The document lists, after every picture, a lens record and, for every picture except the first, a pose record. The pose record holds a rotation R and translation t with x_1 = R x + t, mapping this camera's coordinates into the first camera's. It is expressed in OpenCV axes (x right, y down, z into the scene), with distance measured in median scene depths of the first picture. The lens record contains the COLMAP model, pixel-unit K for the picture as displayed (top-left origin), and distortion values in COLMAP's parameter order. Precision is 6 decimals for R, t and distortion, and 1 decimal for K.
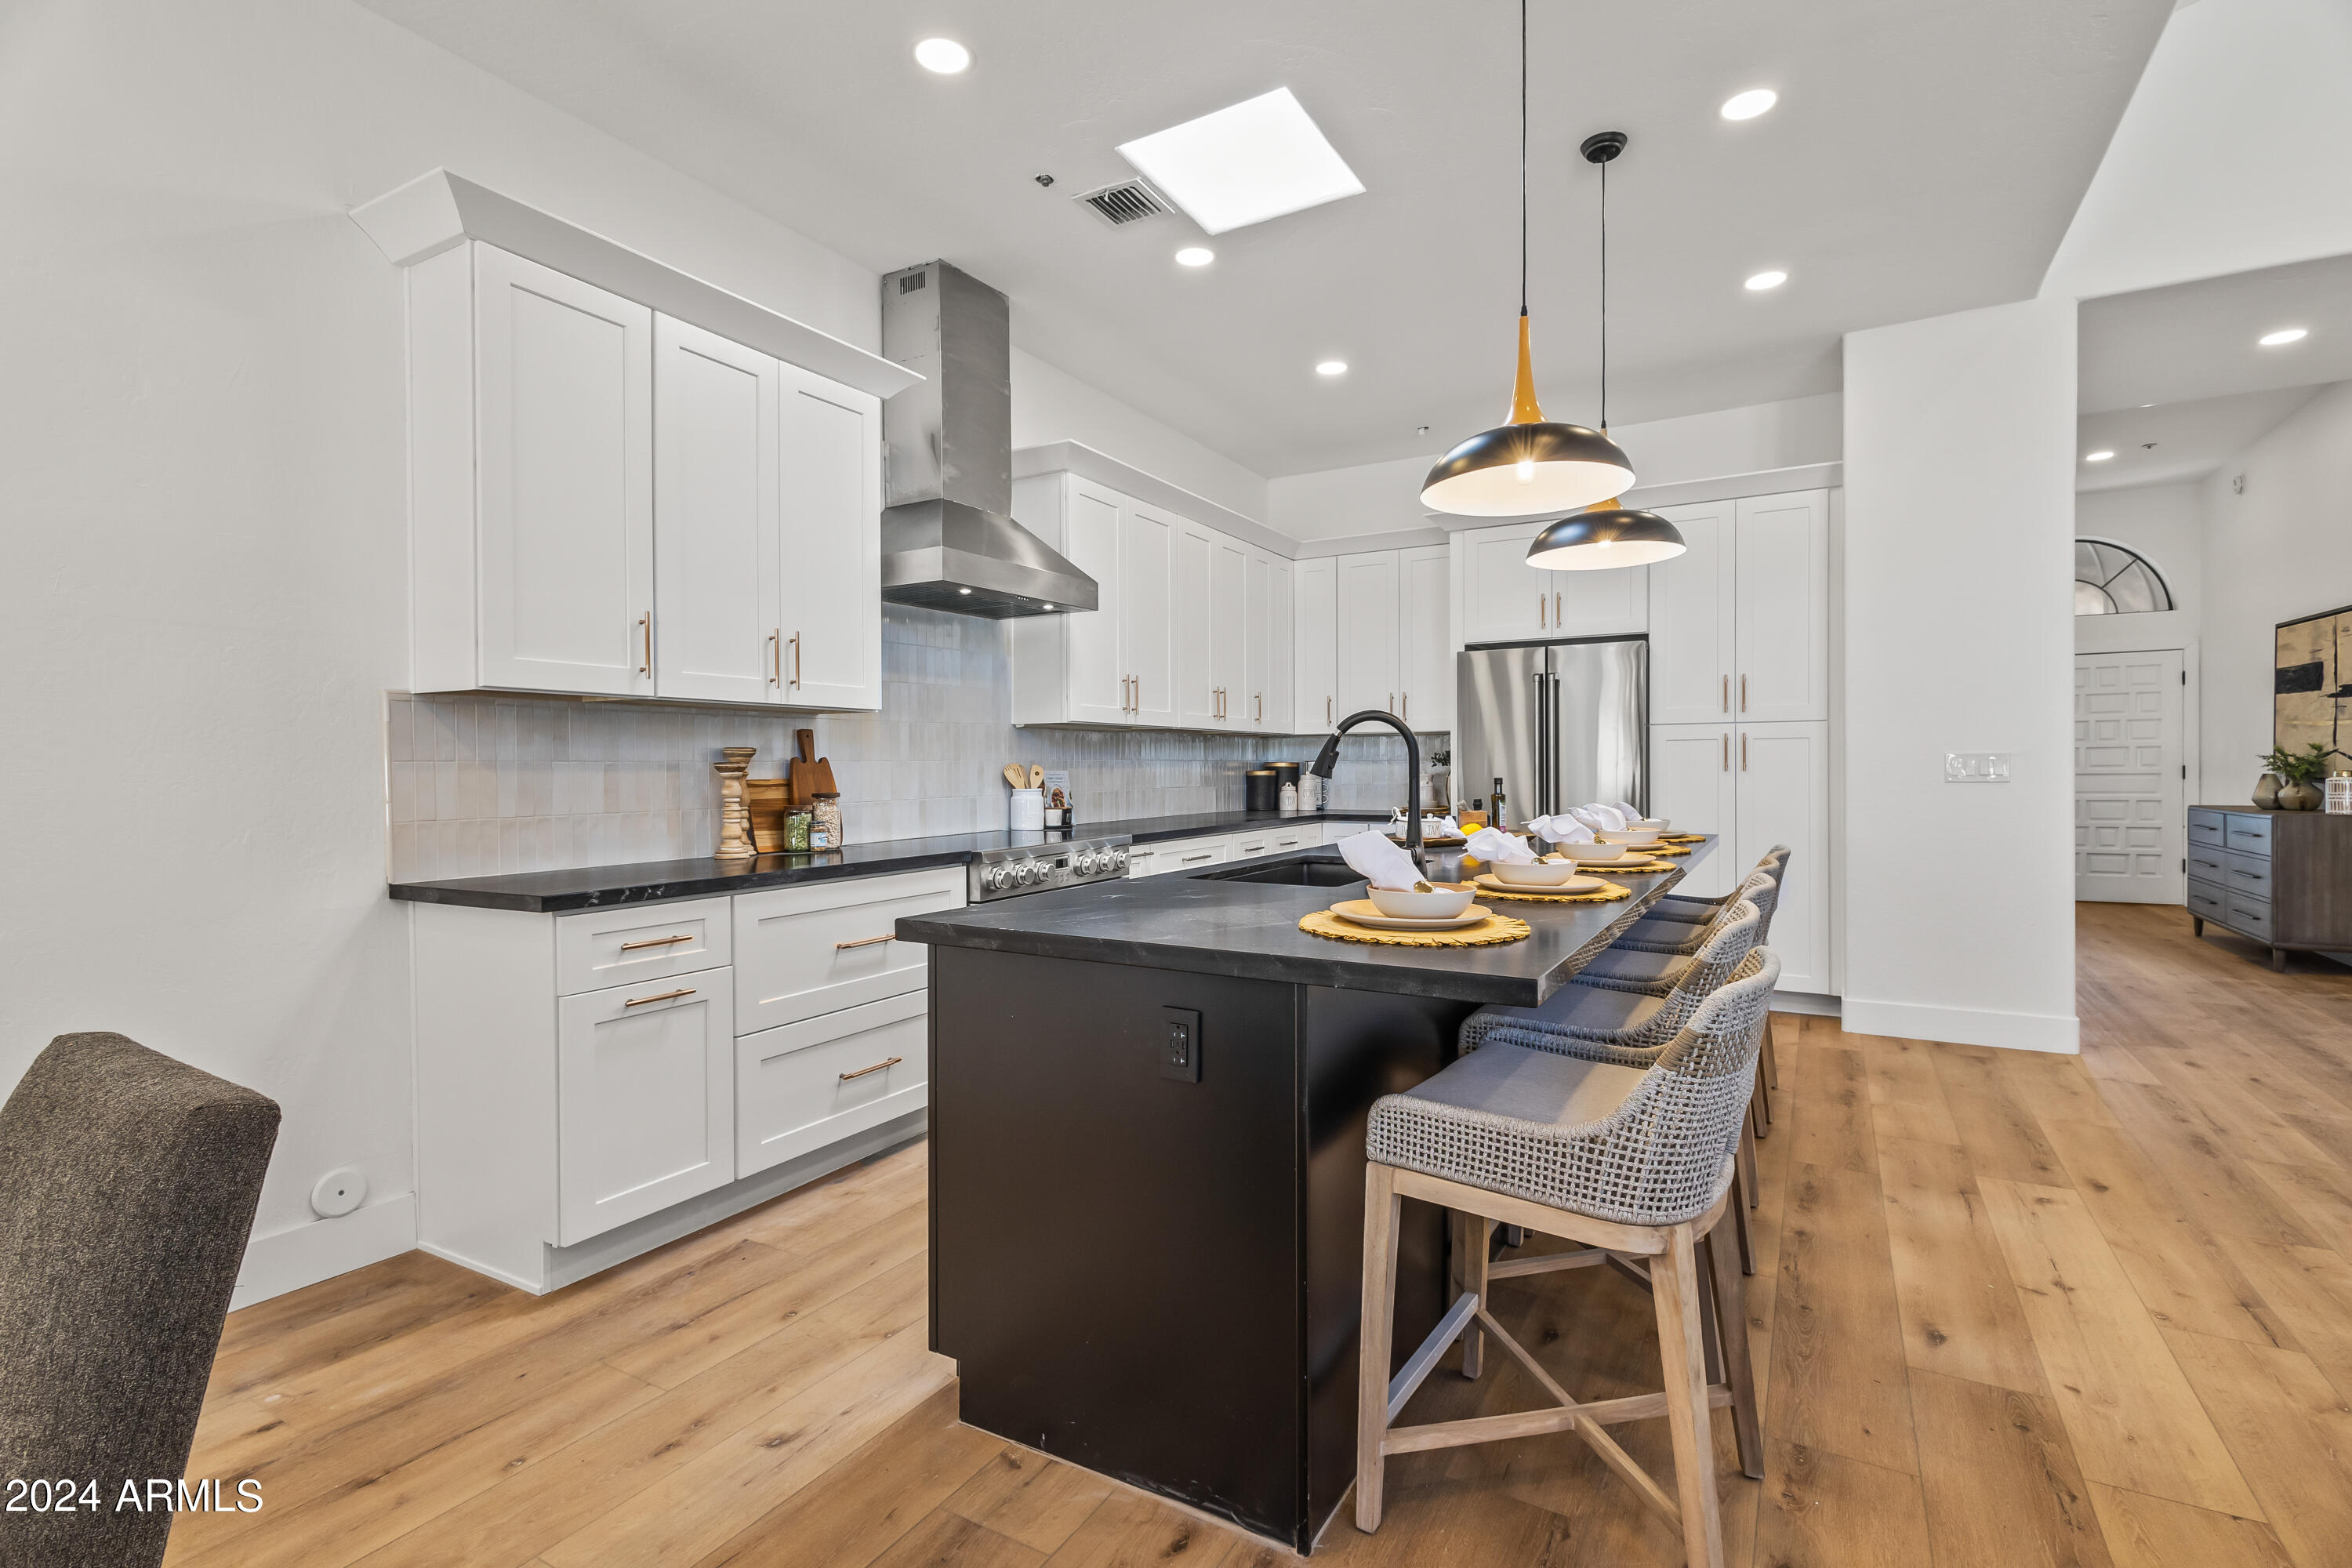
lens RADIAL K [[1089.4, 0, 1178.4], [0, 1089.4, 778.2], [0, 0, 1]] dist [0.014181, -0.007094]
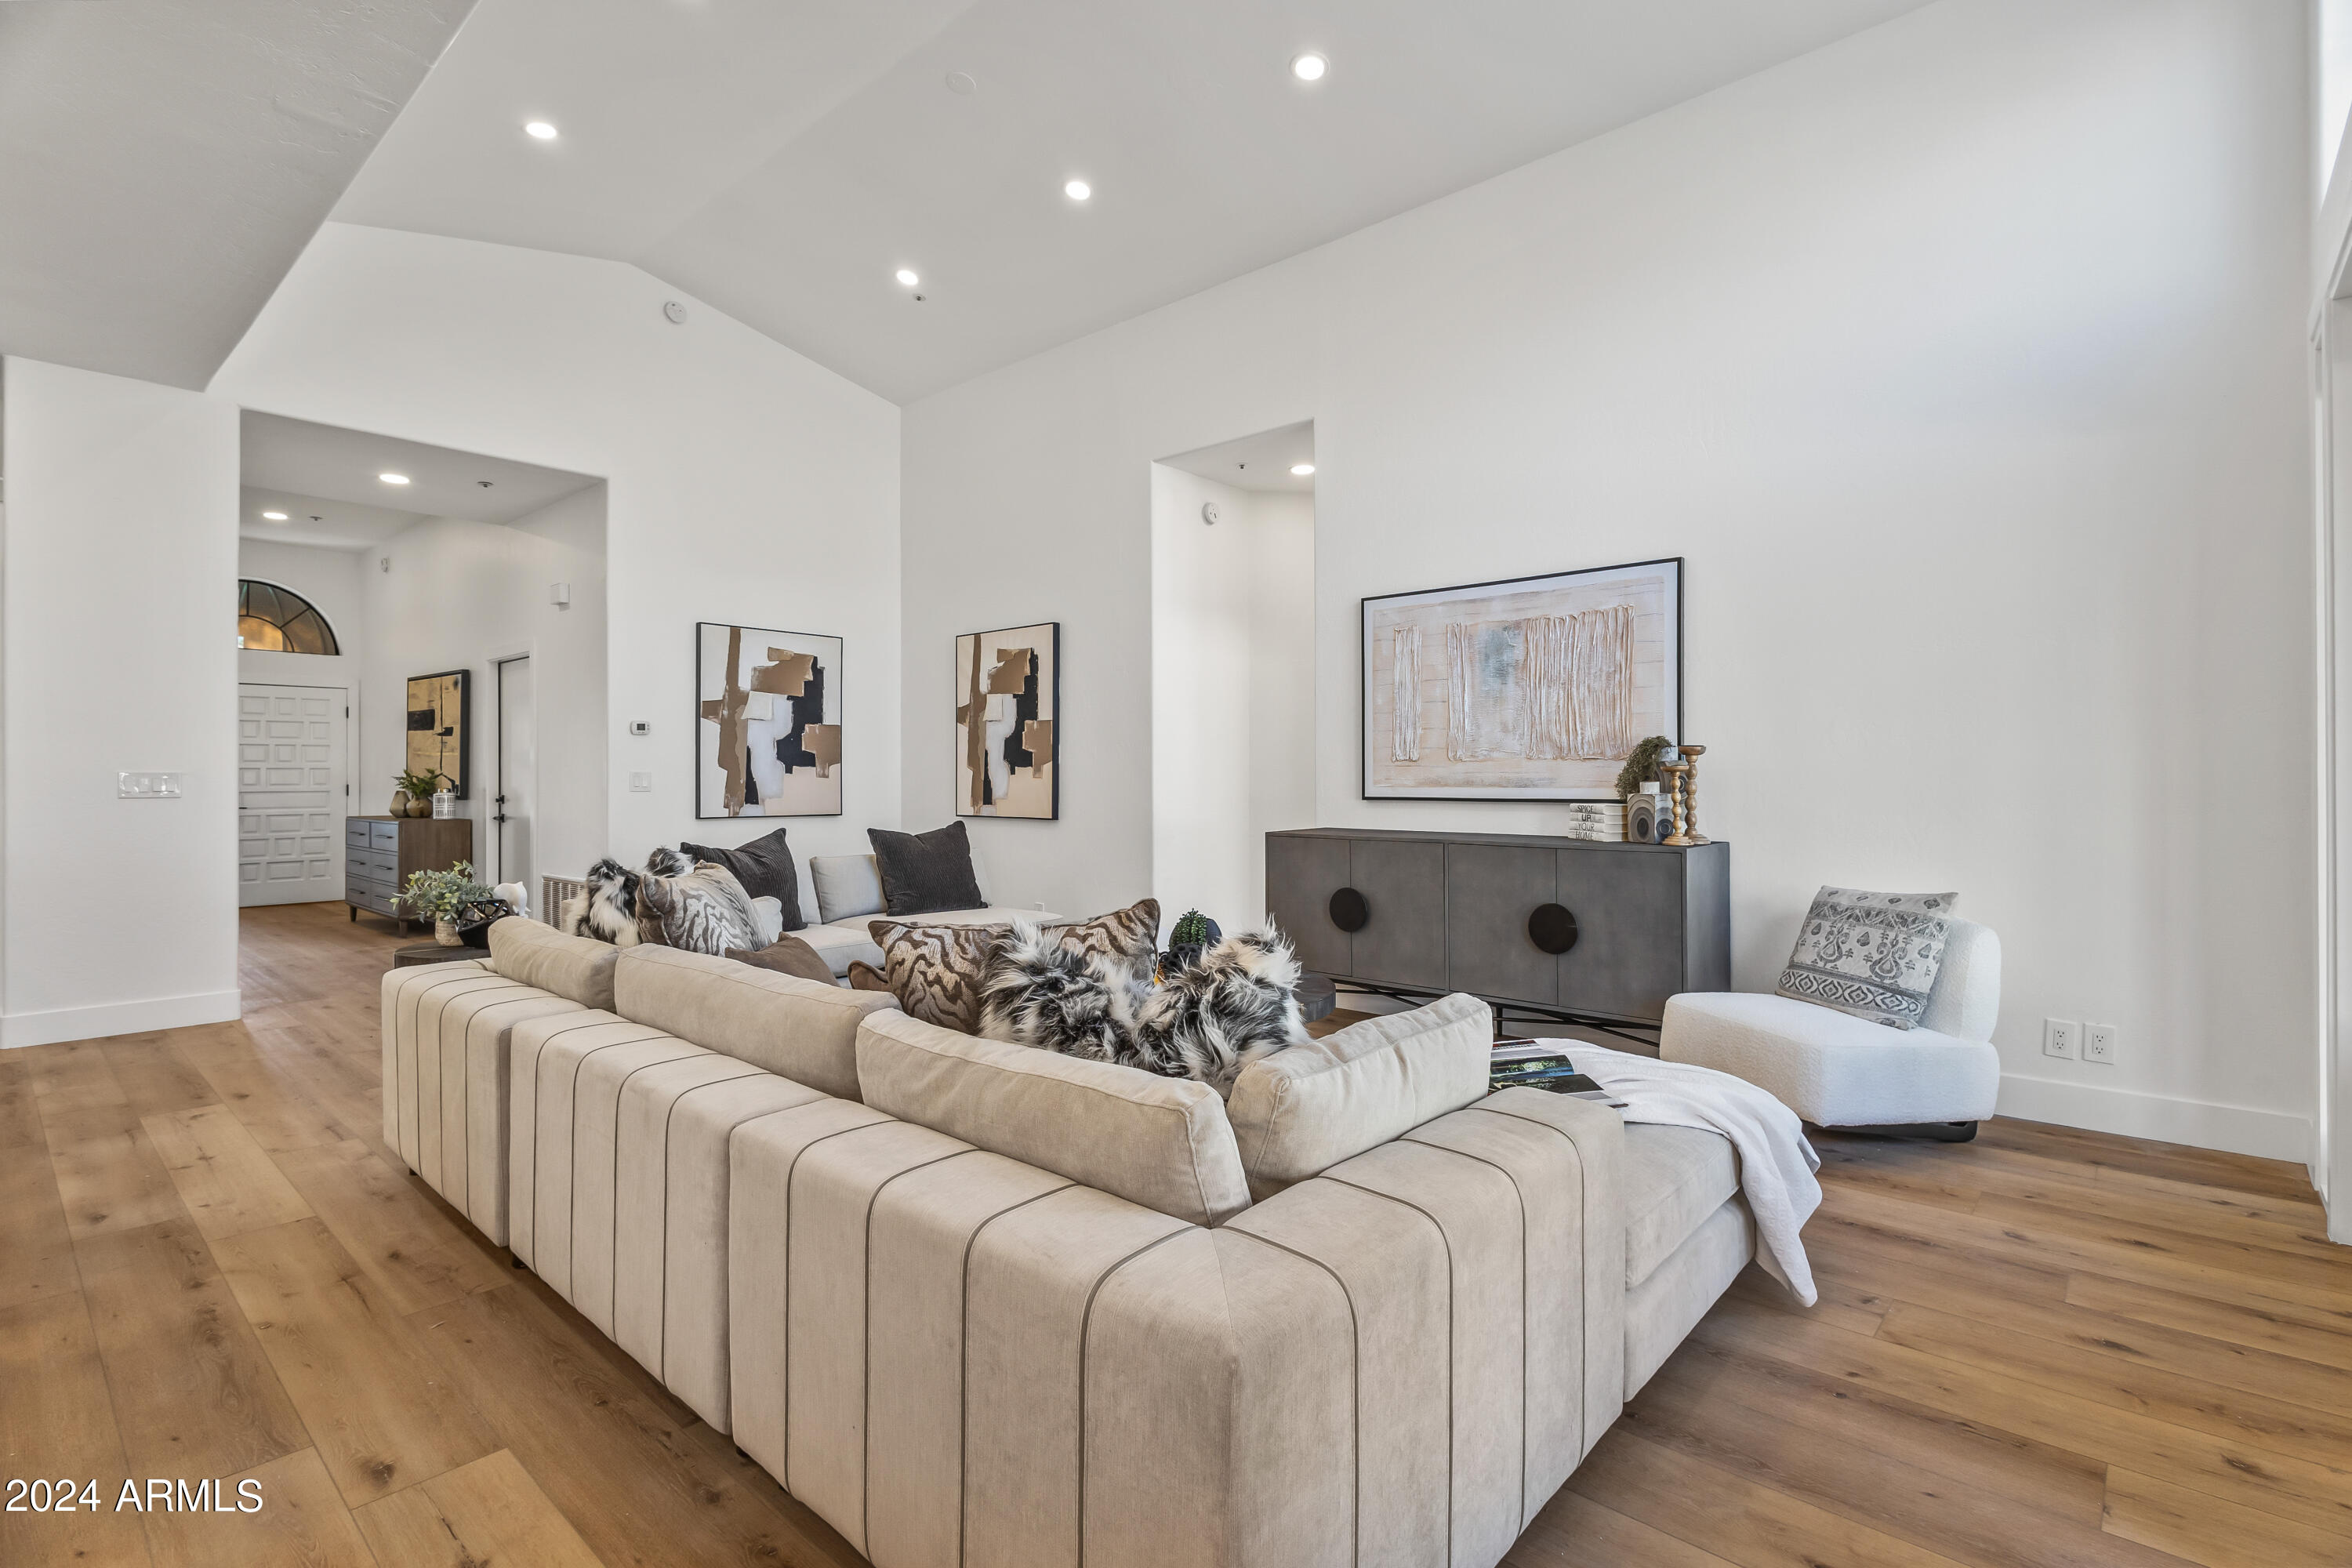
lens RADIAL K [[1089.4, 0, 1178.4], [0, 1089.4, 778.2], [0, 0, 1]] dist [0.014181, -0.007094]
pose [[0.196371, 0.009027, 0.980488, -0.207139], [0.008553, 0.999904, -0.010918, 0.005645], [-0.980492, 0.010530, 0.196275, -0.316448]]
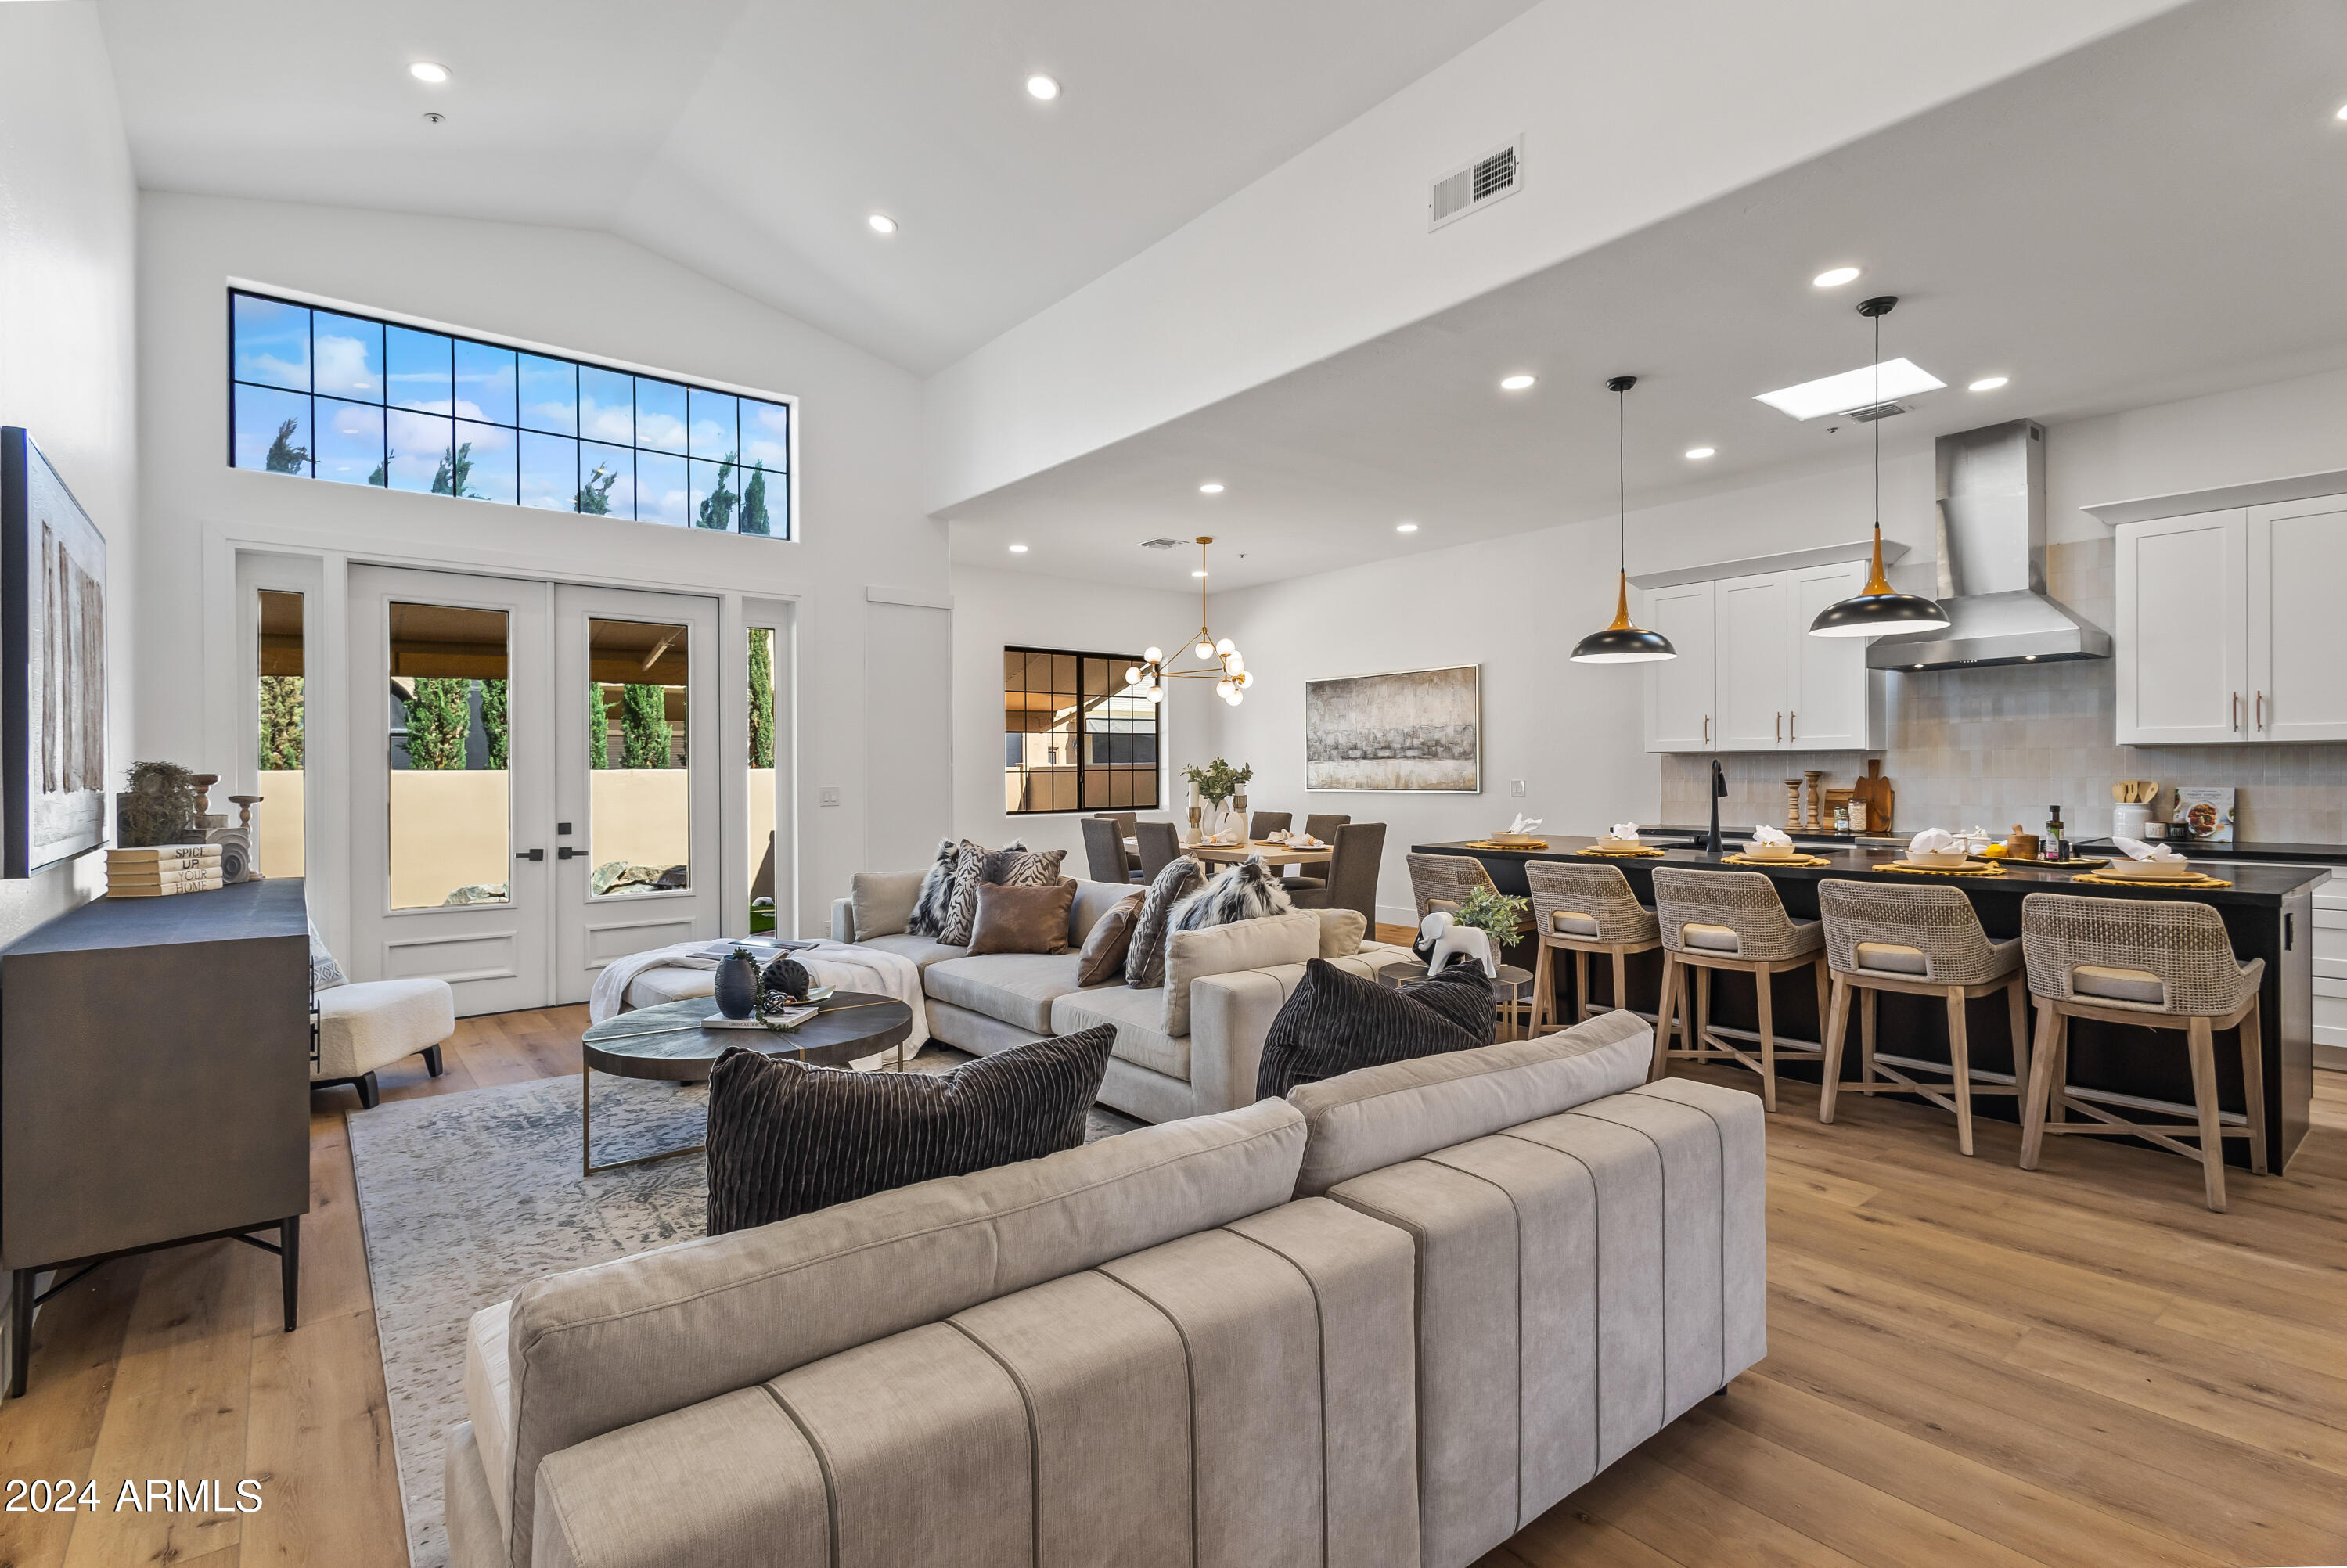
lens RADIAL K [[1104.2, 0, 1165.3], [0, 1104.2, 777.4], [0, 0, 1]] dist [0.002725, -0.000329]
pose [[-0.360245, 0.017155, -0.932700, 1.644008], [0.002071, 0.999843, 0.017590, -0.050005], [0.932855, 0.004405, -0.360224, 0.607713]]
